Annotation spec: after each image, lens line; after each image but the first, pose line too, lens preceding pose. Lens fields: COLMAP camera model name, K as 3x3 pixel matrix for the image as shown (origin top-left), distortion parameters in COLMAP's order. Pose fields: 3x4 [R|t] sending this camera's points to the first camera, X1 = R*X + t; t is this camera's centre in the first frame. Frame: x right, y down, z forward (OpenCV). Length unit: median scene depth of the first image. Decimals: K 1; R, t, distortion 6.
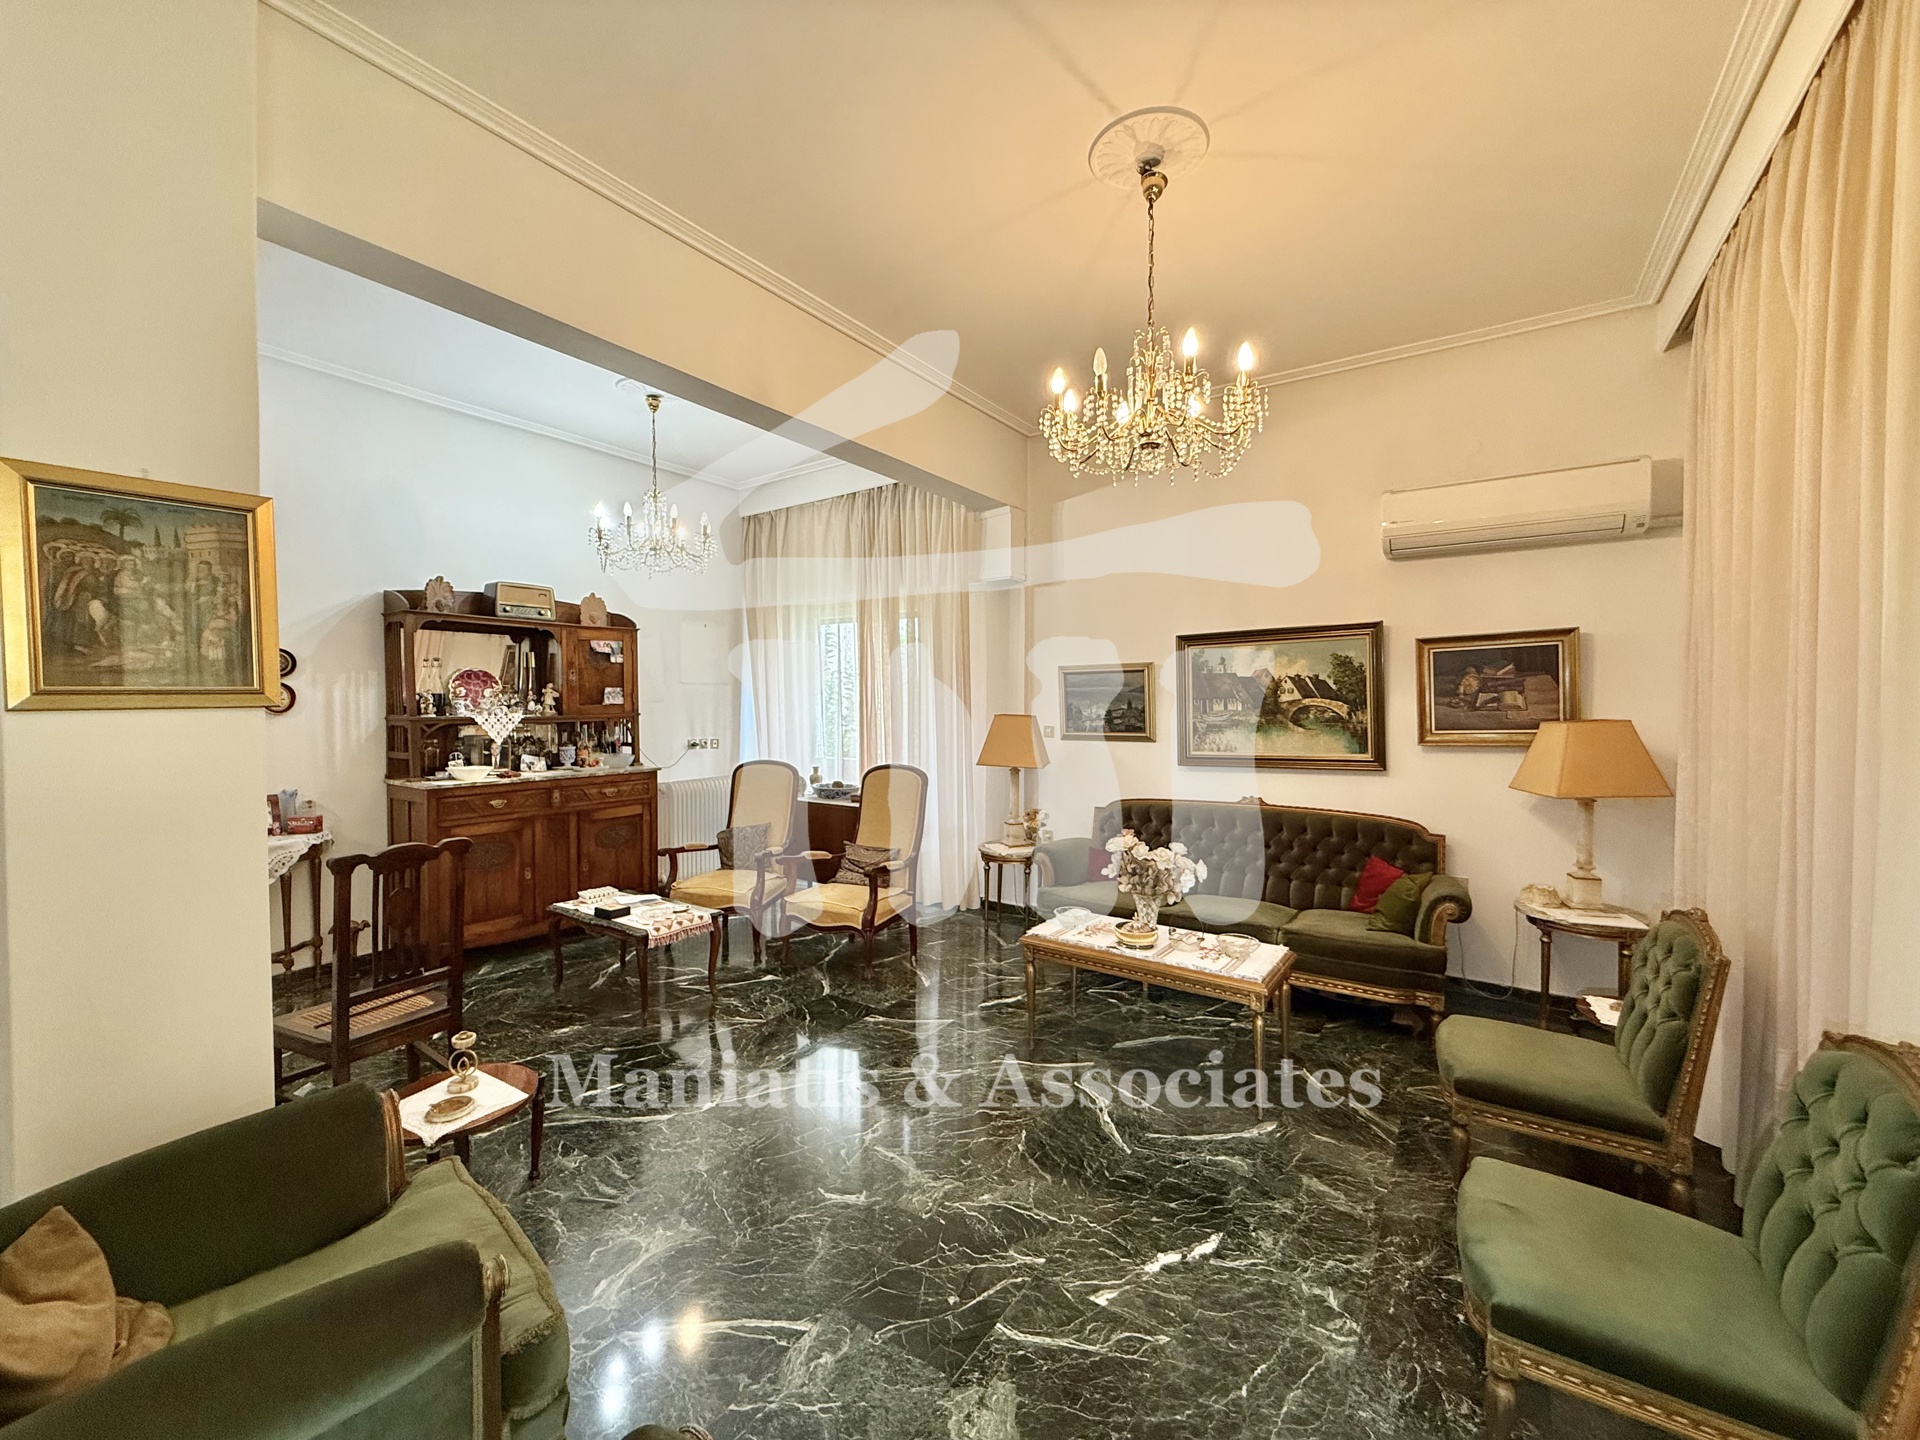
lens RADIAL K [[765.0, 0, 959.7], [0, 765.0, 725.5], [0, 0, 1]] dist [-0.002636, 0.000709]
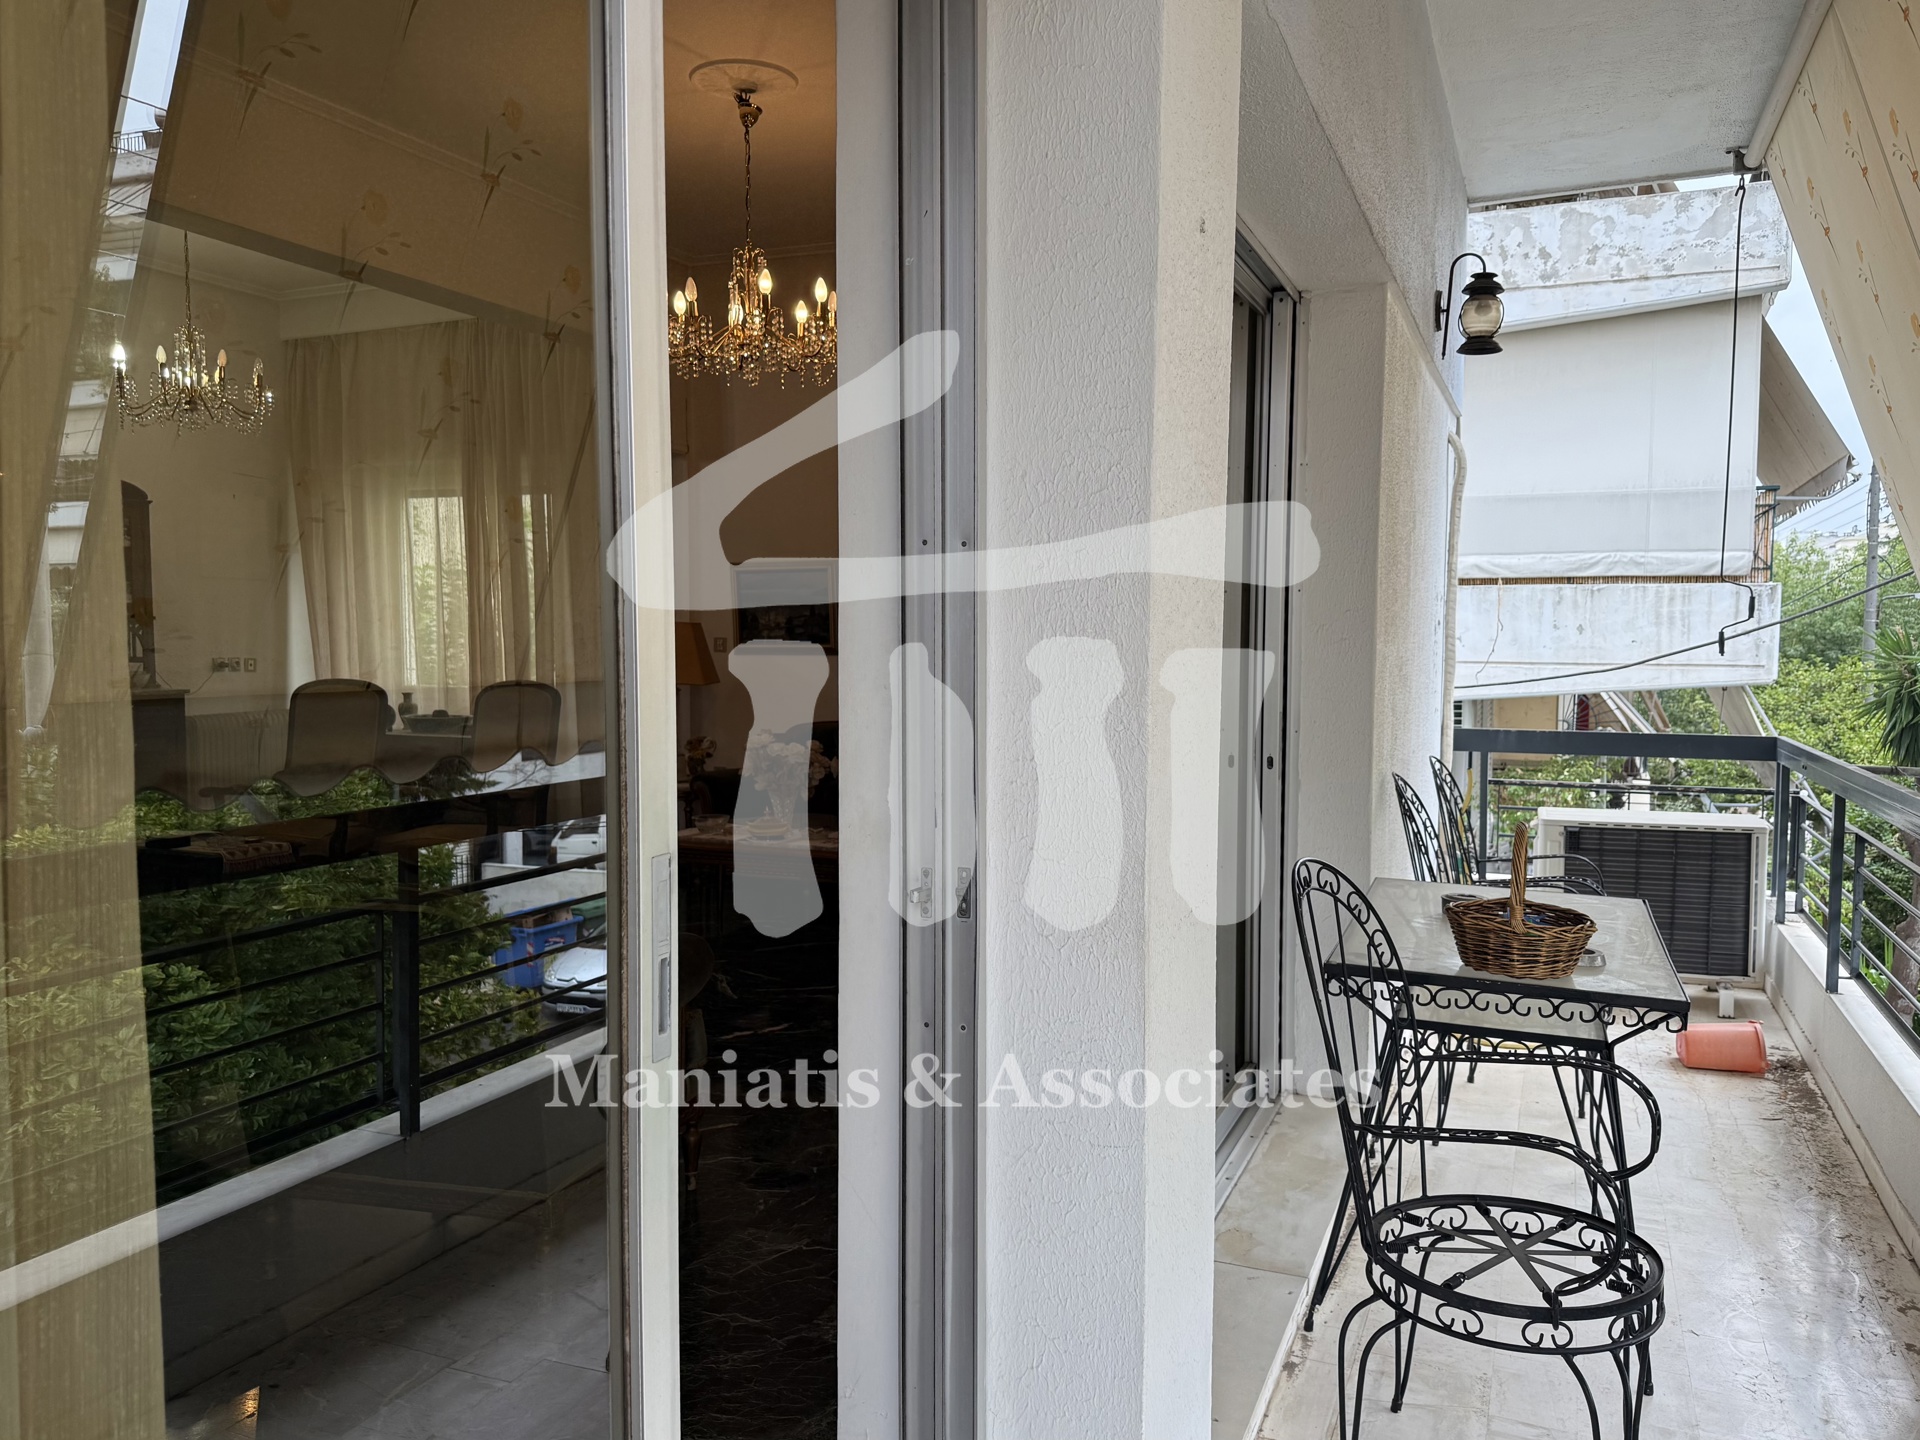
lens RADIAL K [[1360.3, 0, 961.5], [0, 1360.3, 734.3], [0, 0, 1]] dist [0.023799, -0.031329]
pose [[0.975927, -0.012001, 0.217766, 0.072294], [0.002378, 0.999011, 0.044398, 0.056020], [-0.218083, -0.042811, 0.974991, -0.624686]]
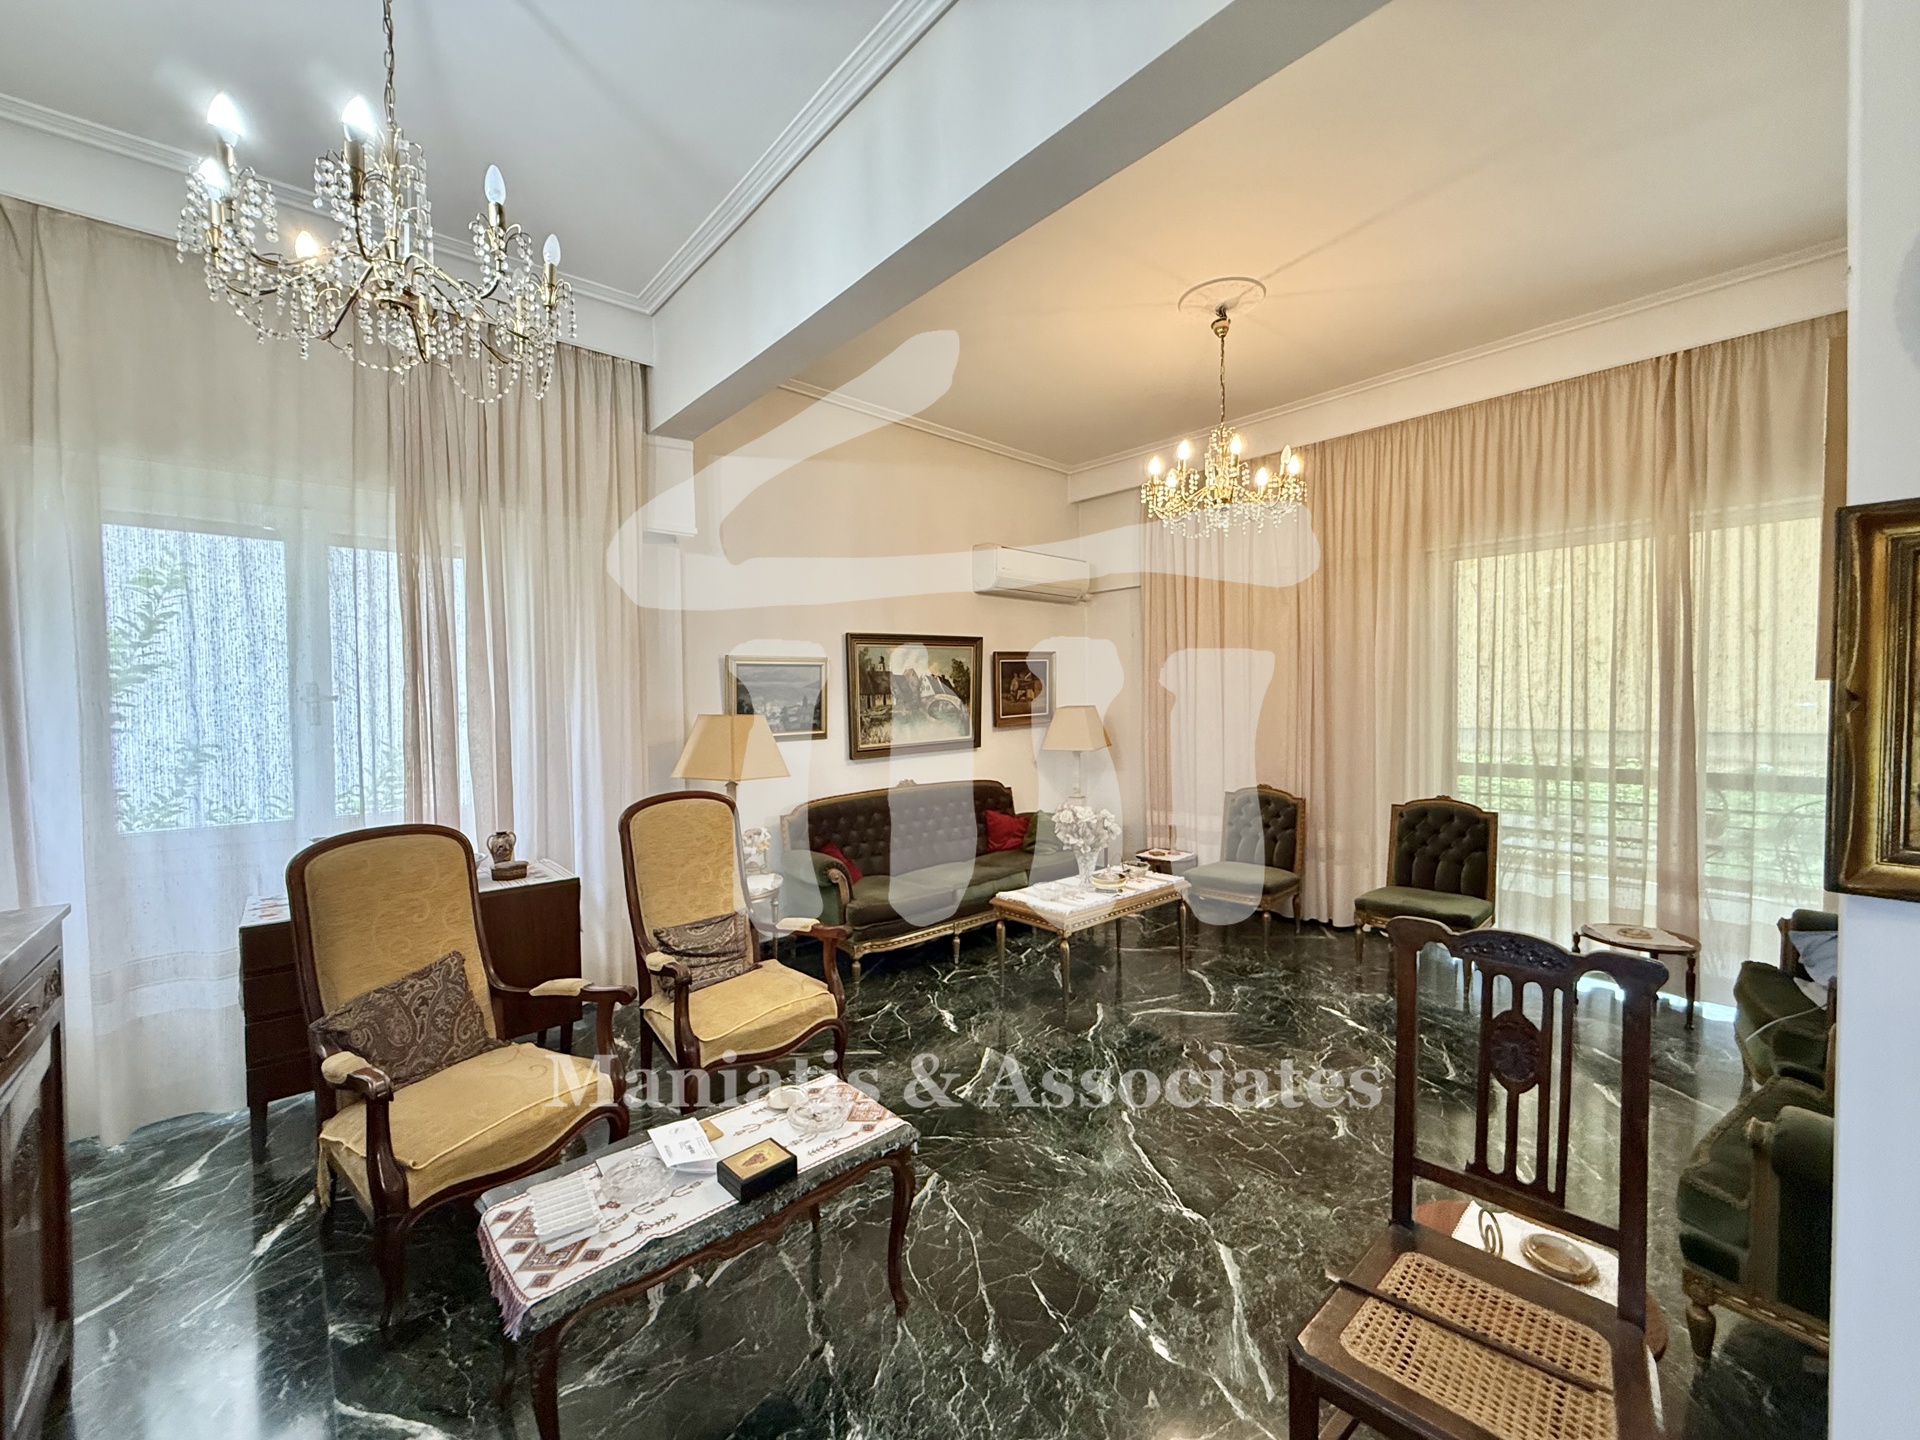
lens RADIAL K [[765.0, 0, 953.5], [0, 765.0, 721.9], [0, 0, 1]] dist [-0.002636, 0.000709]
pose [[0.240892, -0.029412, 0.970106, -0.797209], [0.041078, 0.998954, 0.020086, -0.015536], [-0.969682, 0.035011, 0.241848, 0.733736]]
